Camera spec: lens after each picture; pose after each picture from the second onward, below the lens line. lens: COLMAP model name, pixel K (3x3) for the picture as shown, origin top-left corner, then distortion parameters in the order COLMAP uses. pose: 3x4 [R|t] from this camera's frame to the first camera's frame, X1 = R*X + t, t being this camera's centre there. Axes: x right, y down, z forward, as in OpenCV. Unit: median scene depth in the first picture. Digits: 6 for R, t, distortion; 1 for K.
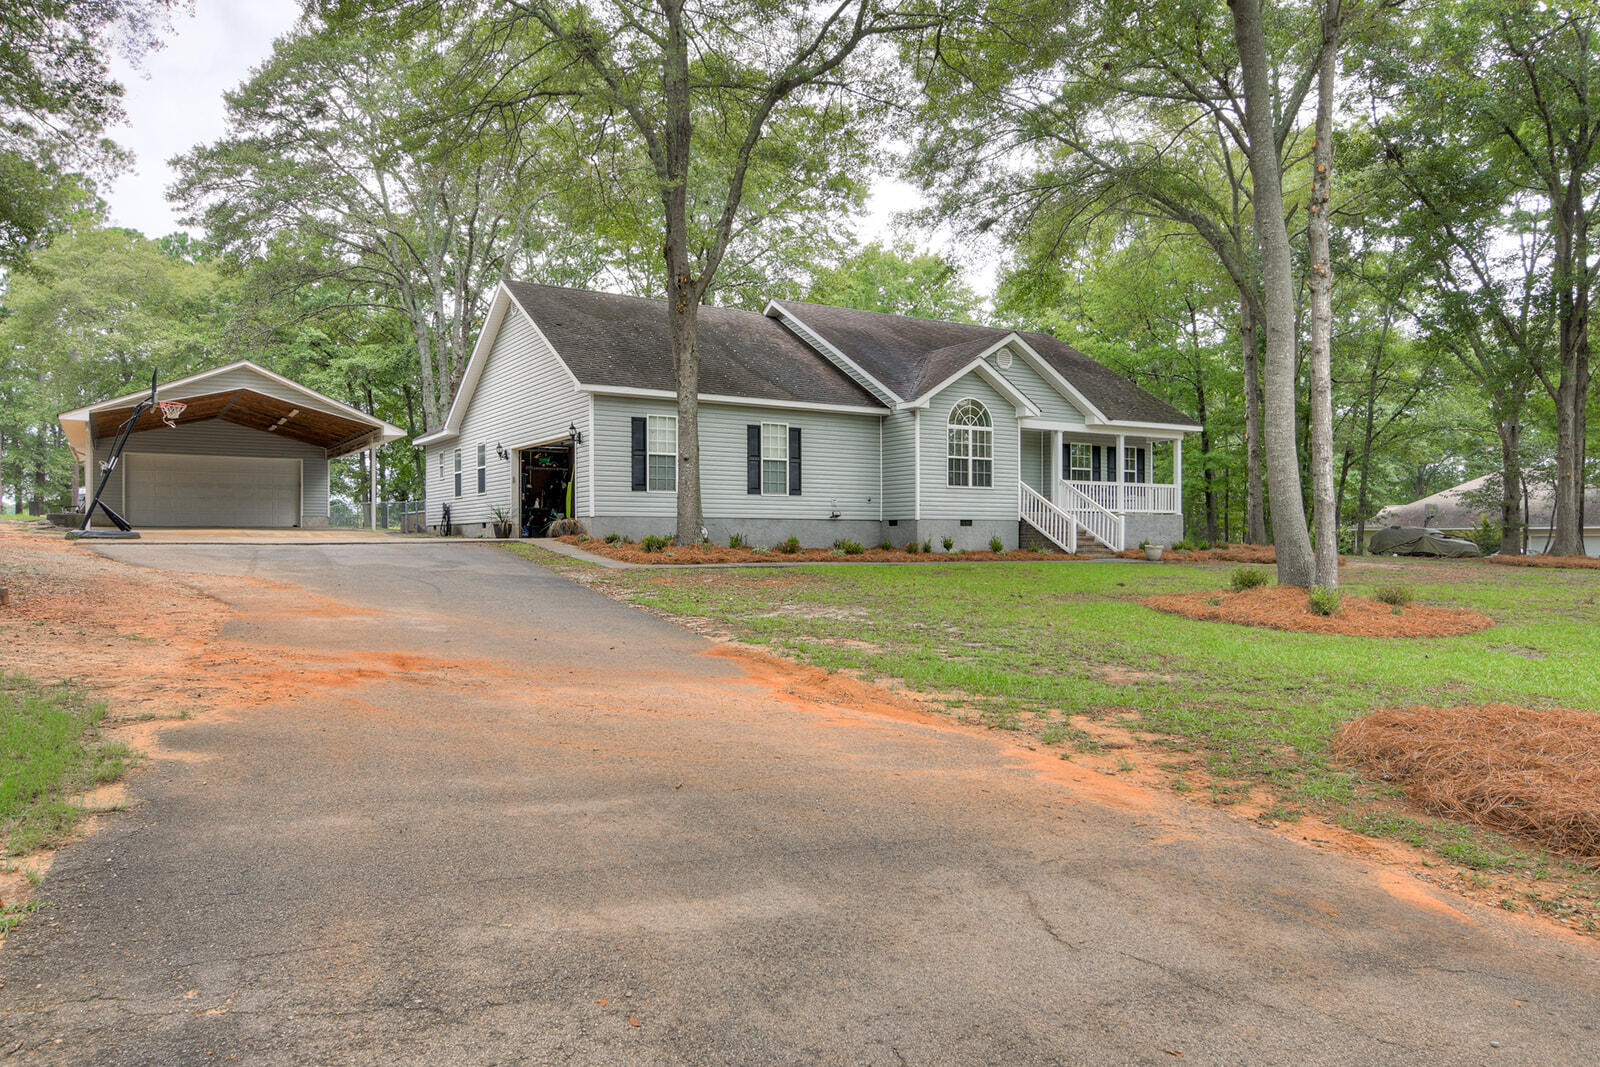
lens RADIAL K [[1084.2, 0, 800.0], [0, 1084.2, 533.5], [0, 0, 1]] dist [0.001728, 0.000951]
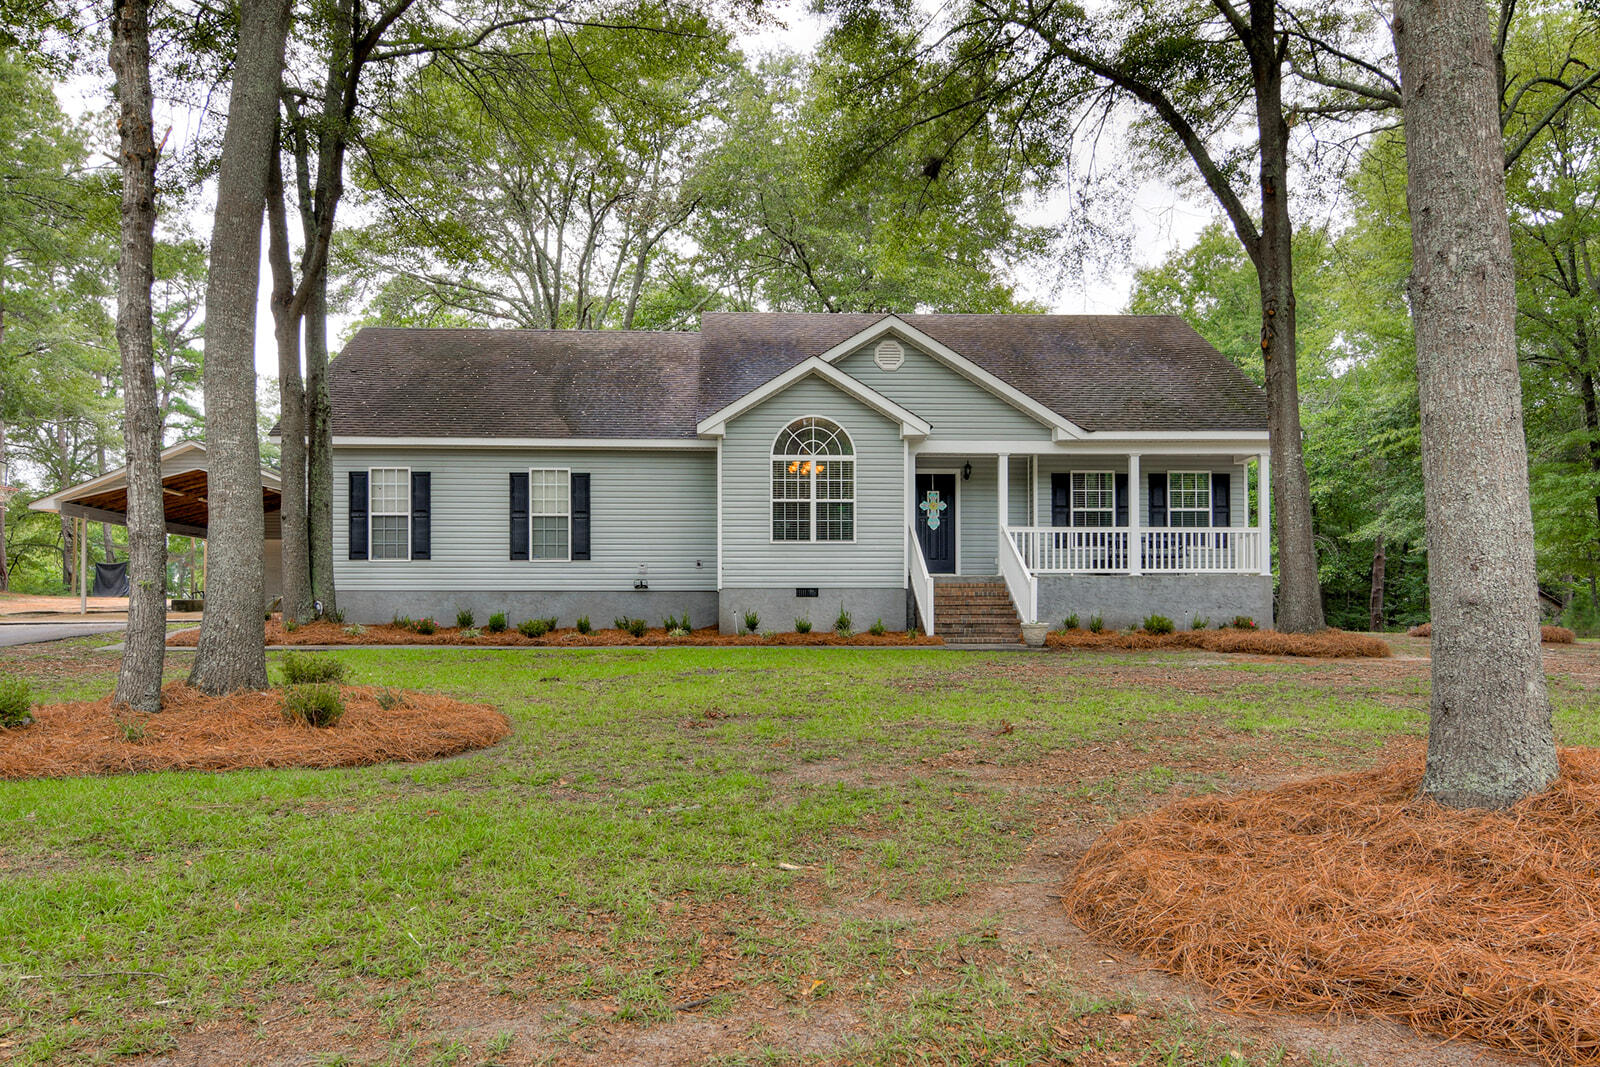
lens RADIAL K [[1211.5, 0, 801.9], [0, 1211.5, 575.2], [0, 0, 1]] dist [-0.042070, -0.000269]
pose [[0.876582, -0.020790, -0.480804, 0.526871], [0.005636, 0.999441, -0.032940, 0.004587], [0.481220, 0.026164, 0.876209, 0.308268]]
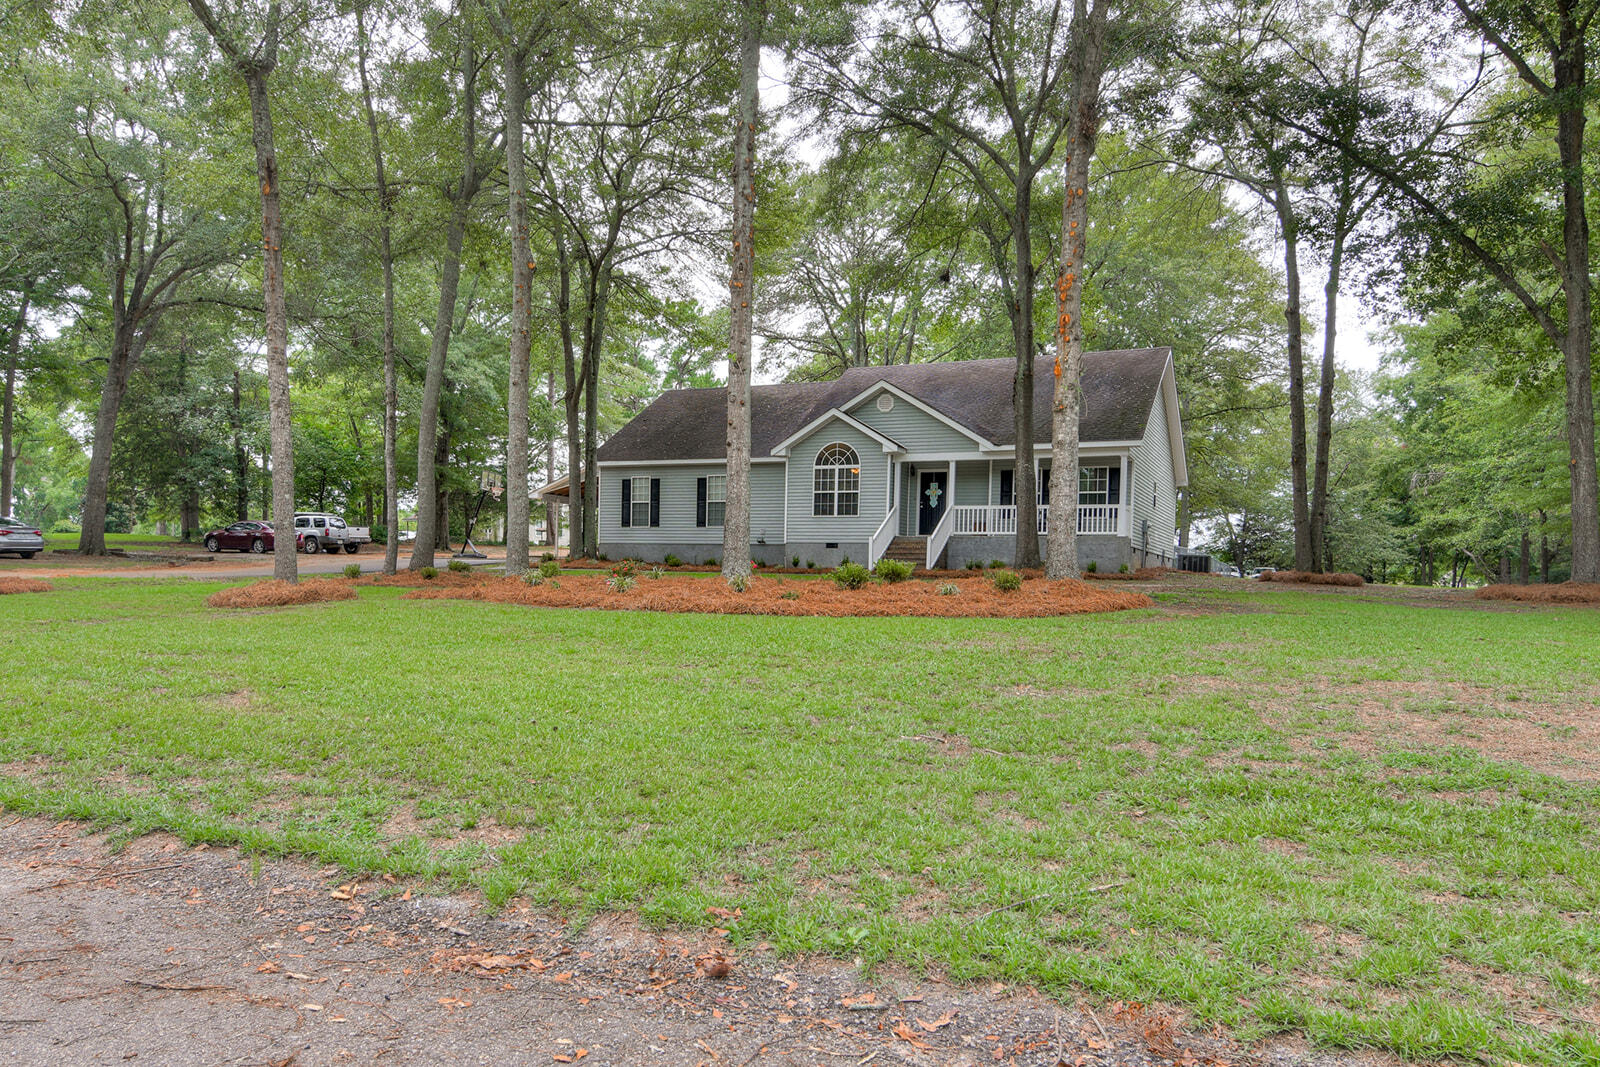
lens RADIAL K [[1084.2, 0, 800.0], [0, 1084.2, 533.5], [0, 0, 1]] dist [0.001728, 0.000951]
pose [[0.568679, -0.021019, -0.822291, 1.123935], [-0.013889, 0.999286, -0.035148, 0.019569], [0.822442, 0.031408, 0.567981, 0.282420]]
